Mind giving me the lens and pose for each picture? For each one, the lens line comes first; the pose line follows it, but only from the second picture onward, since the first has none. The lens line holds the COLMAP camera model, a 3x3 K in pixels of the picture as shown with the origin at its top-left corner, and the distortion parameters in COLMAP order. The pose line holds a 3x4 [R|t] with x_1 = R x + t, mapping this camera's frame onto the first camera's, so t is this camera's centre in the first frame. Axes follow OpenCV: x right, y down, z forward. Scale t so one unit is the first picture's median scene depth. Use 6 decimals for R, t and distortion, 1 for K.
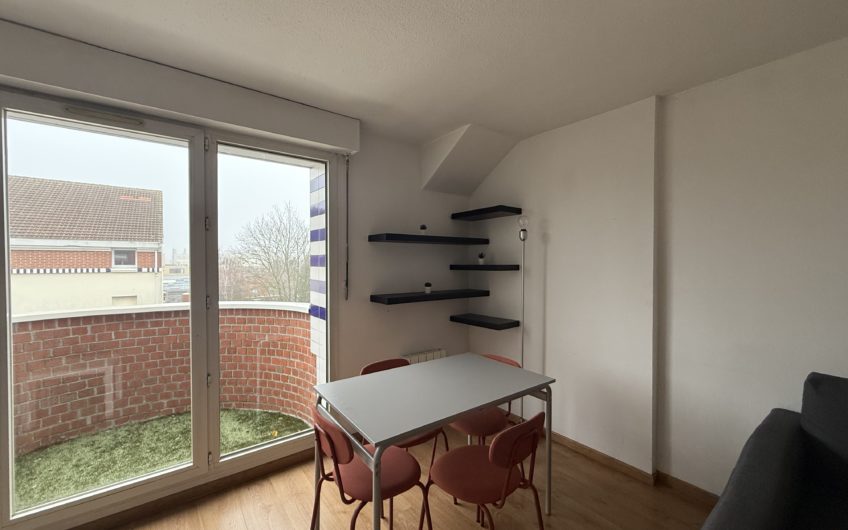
lens RADIAL K [[335.7, 0, 423.6], [0, 335.7, 265.6], [0, 0, 1]] dist [-0.000601, 0.000067]
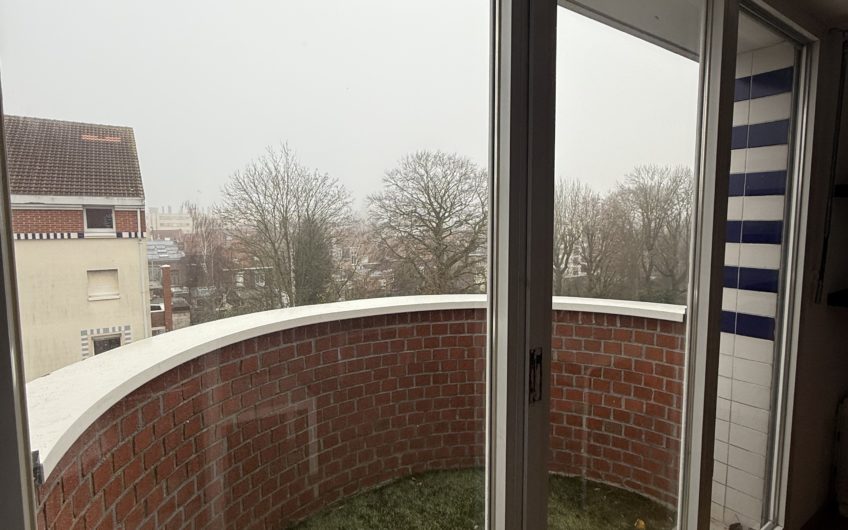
lens RADIAL K [[444.8, 0, 424.6], [0, 444.8, 264.0], [0, 0, 1]] dist [0.004370, -0.000182]
pose [[0.998930, 0.004677, -0.046021, -0.125462], [-0.000997, 0.996821, 0.079663, -0.003176], [0.046247, -0.079531, 0.995759, 0.037396]]
